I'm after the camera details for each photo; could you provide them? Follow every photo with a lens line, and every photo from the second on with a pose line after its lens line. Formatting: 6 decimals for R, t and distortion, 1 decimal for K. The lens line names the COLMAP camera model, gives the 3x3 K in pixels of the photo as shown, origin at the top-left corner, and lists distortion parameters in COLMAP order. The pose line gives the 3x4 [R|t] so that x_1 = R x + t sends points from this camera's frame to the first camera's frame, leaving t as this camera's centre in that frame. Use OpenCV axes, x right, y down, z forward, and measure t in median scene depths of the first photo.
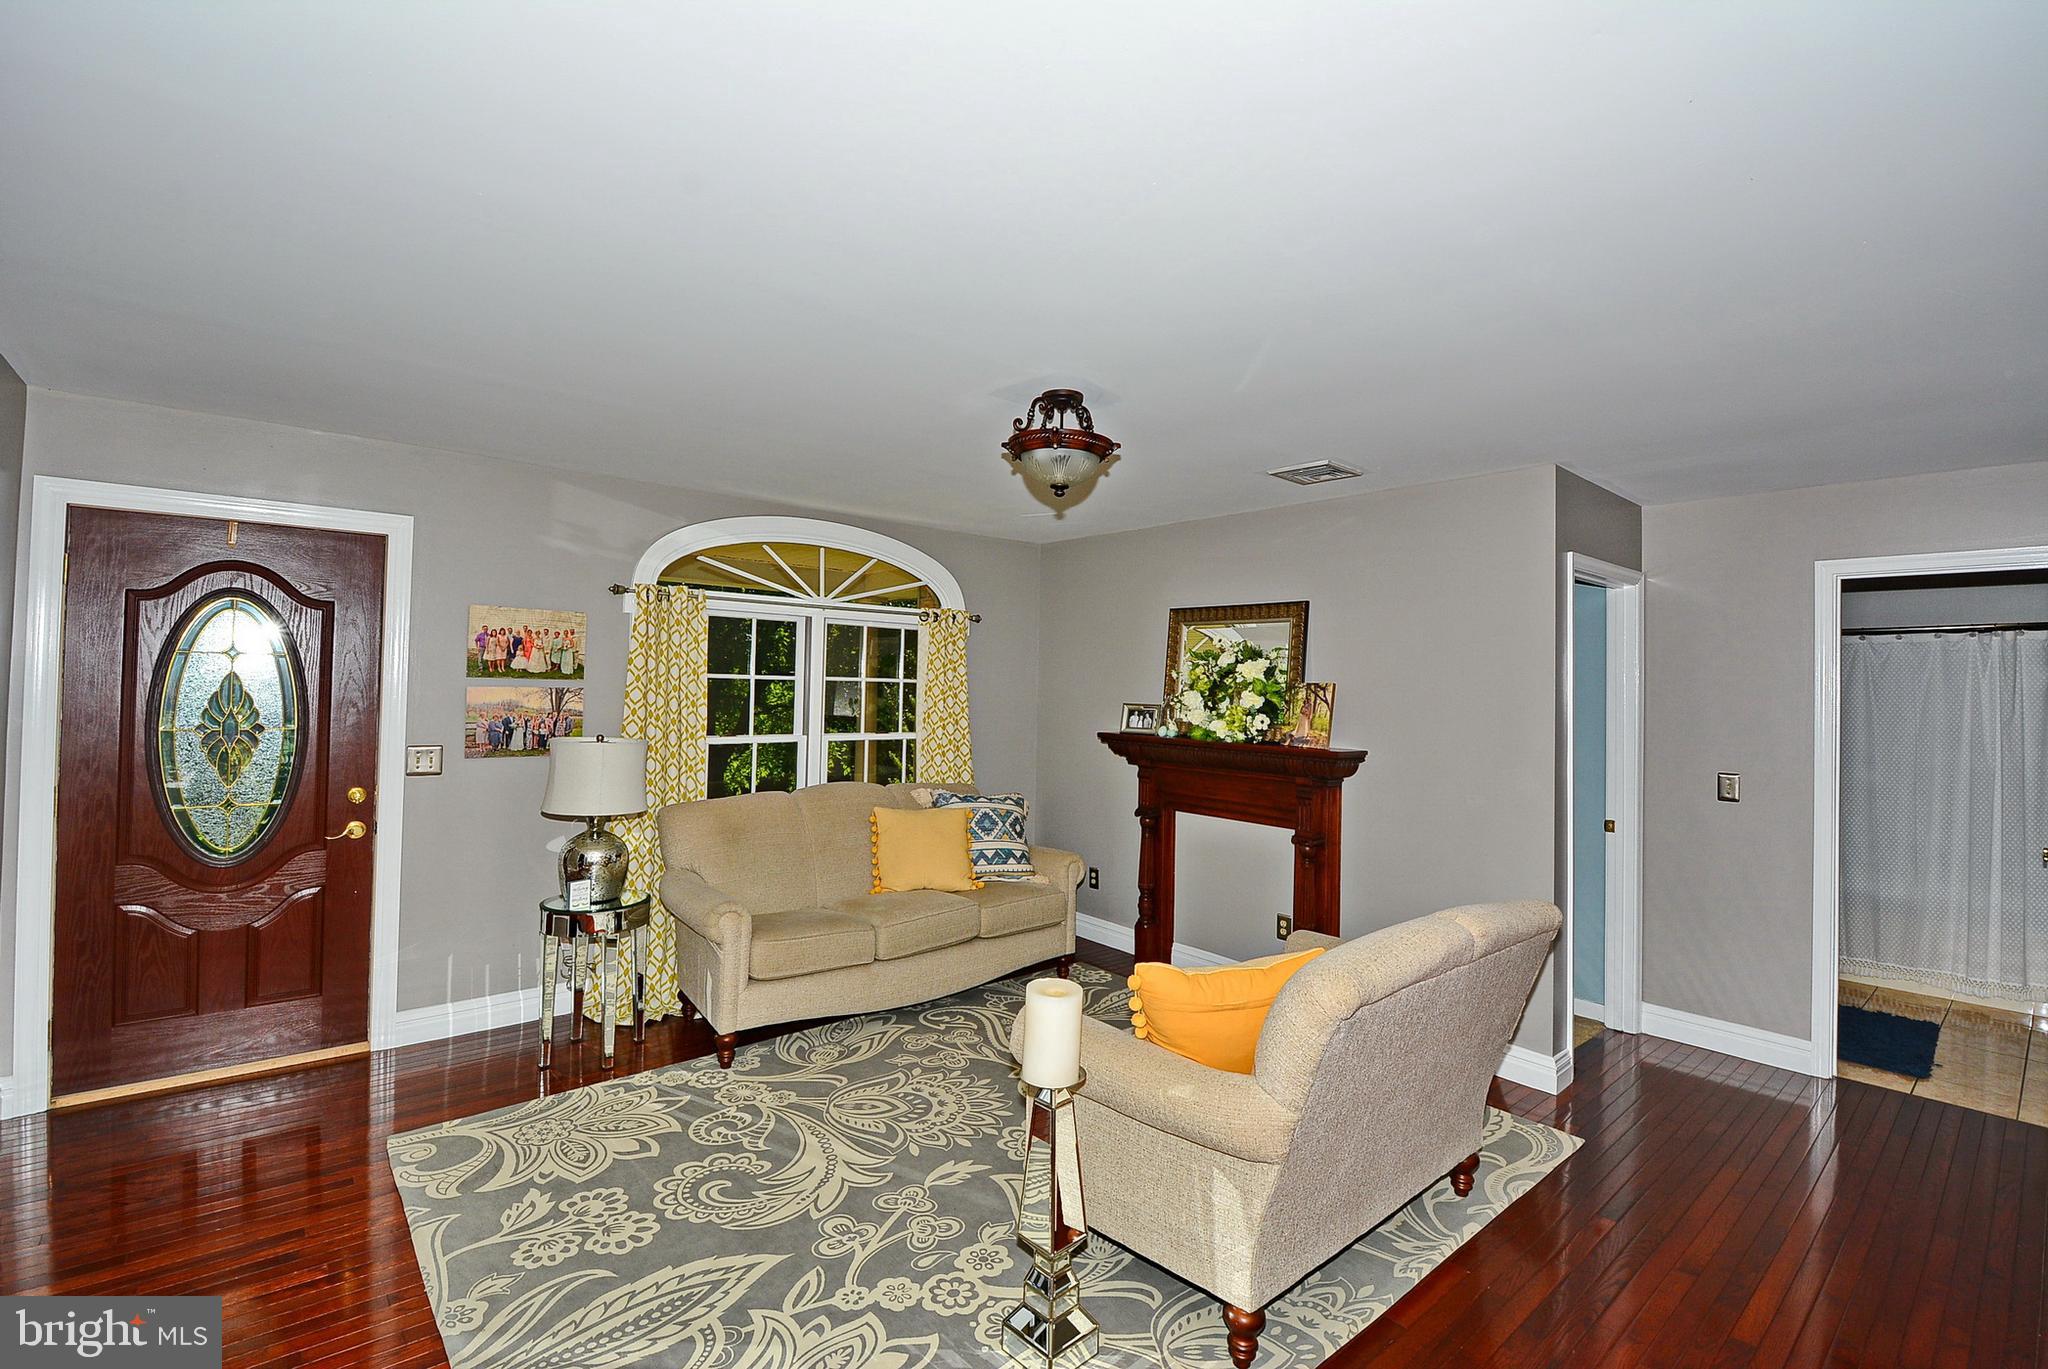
lens RADIAL K [[902.5, 0, 1052.9], [0, 902.5, 658.7], [0, 0, 1]] dist [-0.000220, -0.000277]
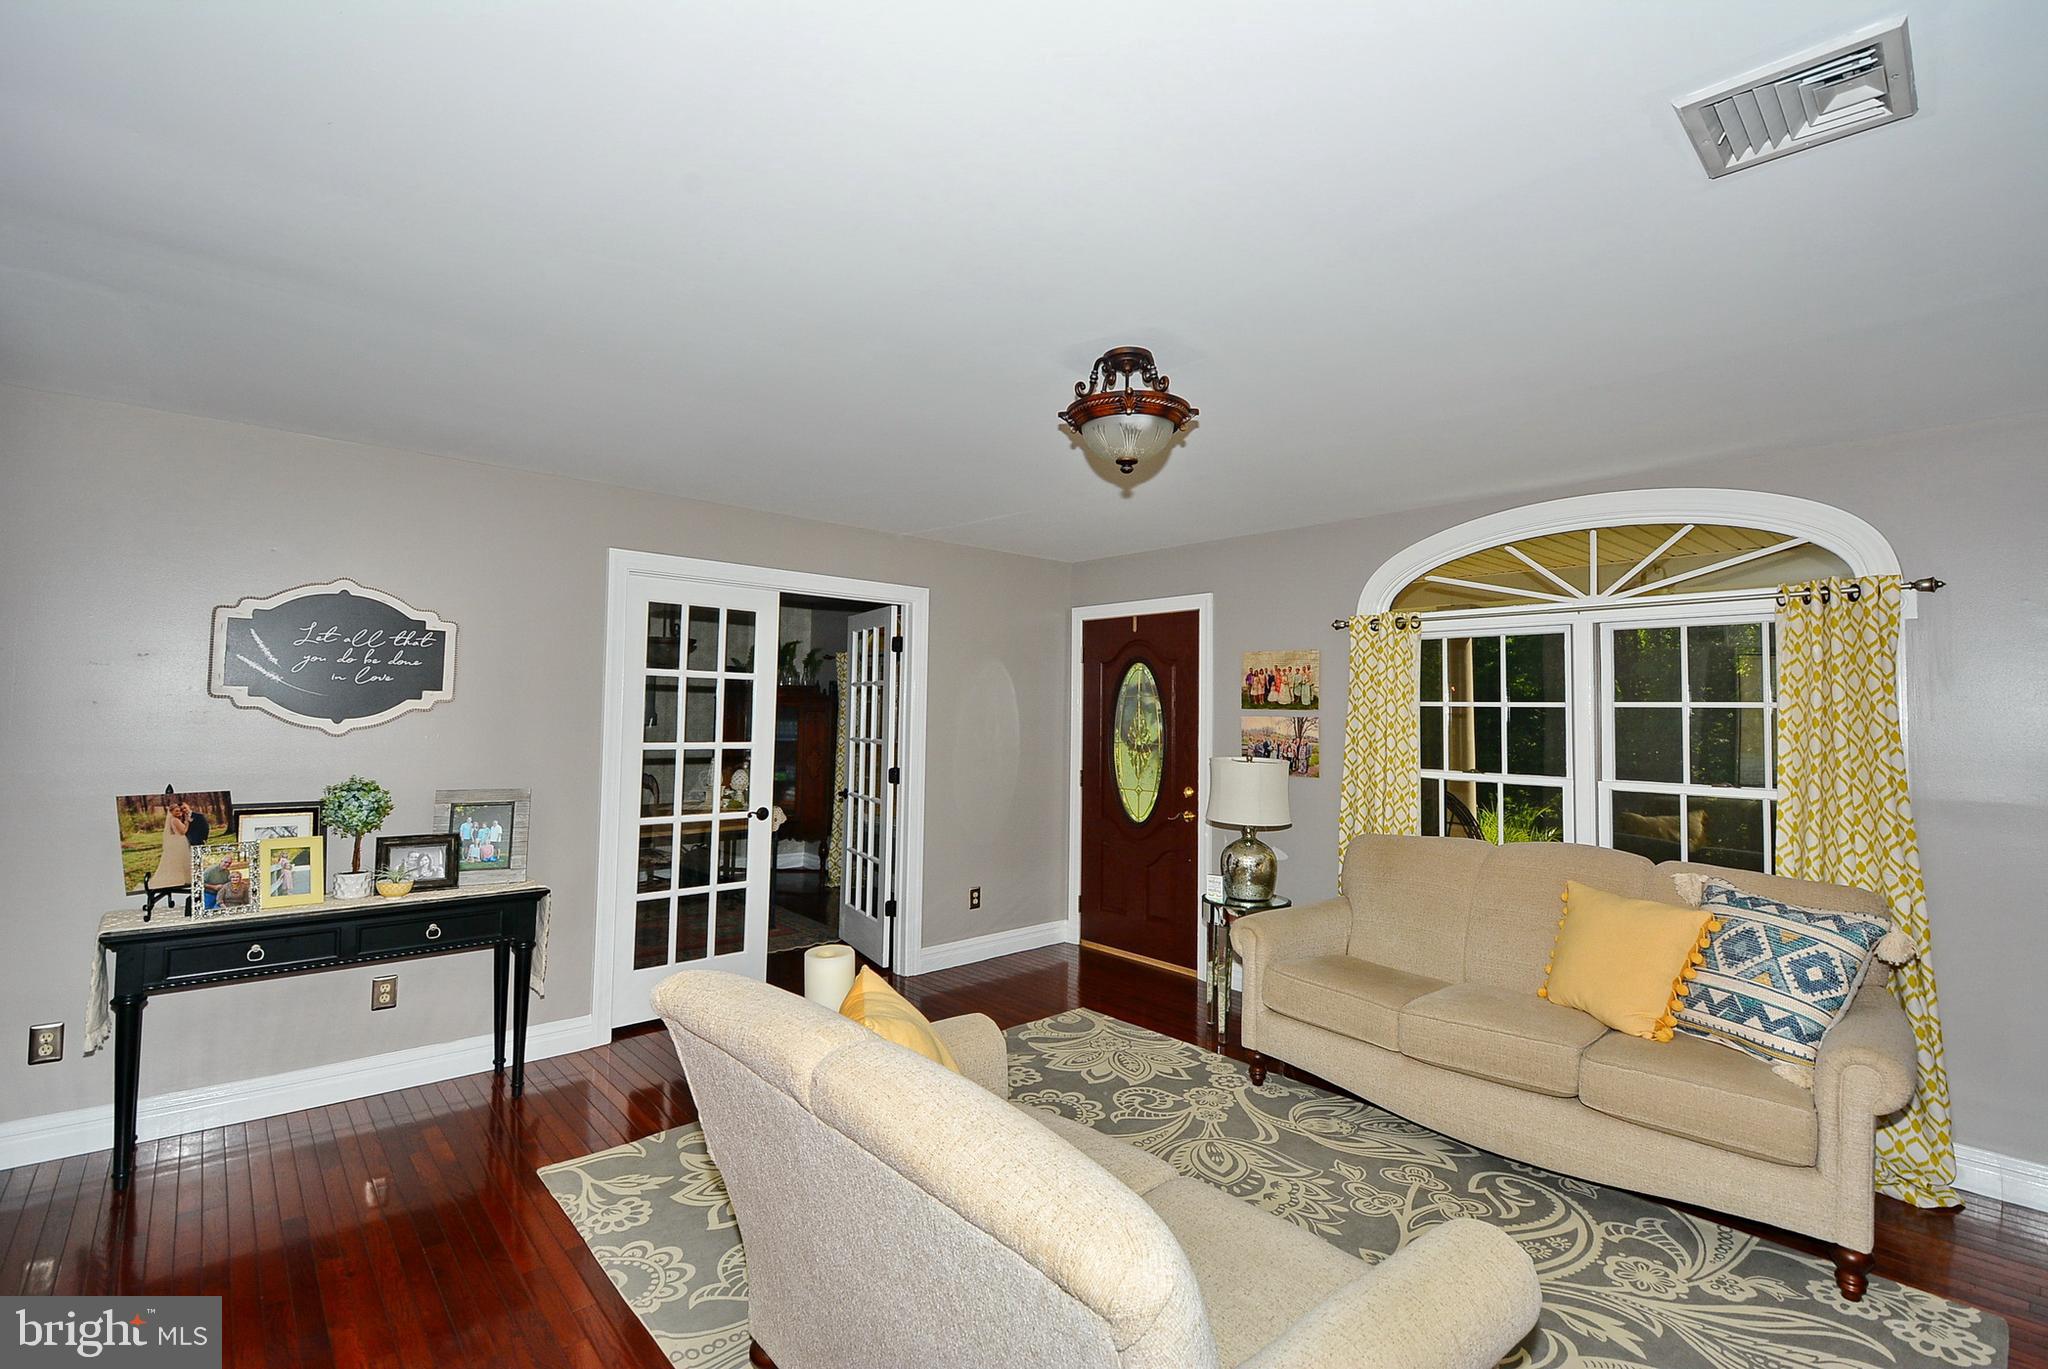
lens RADIAL K [[914.3, 0, 1025.0], [0, 914.3, 668.8], [0, 0, 1]] dist [-0.000339, -0.000418]
pose [[0.007674, -0.070099, -0.997511, 0.671918], [0.016812, 0.997408, -0.069963, 0.051118], [0.999829, -0.016234, 0.008833, 0.709411]]
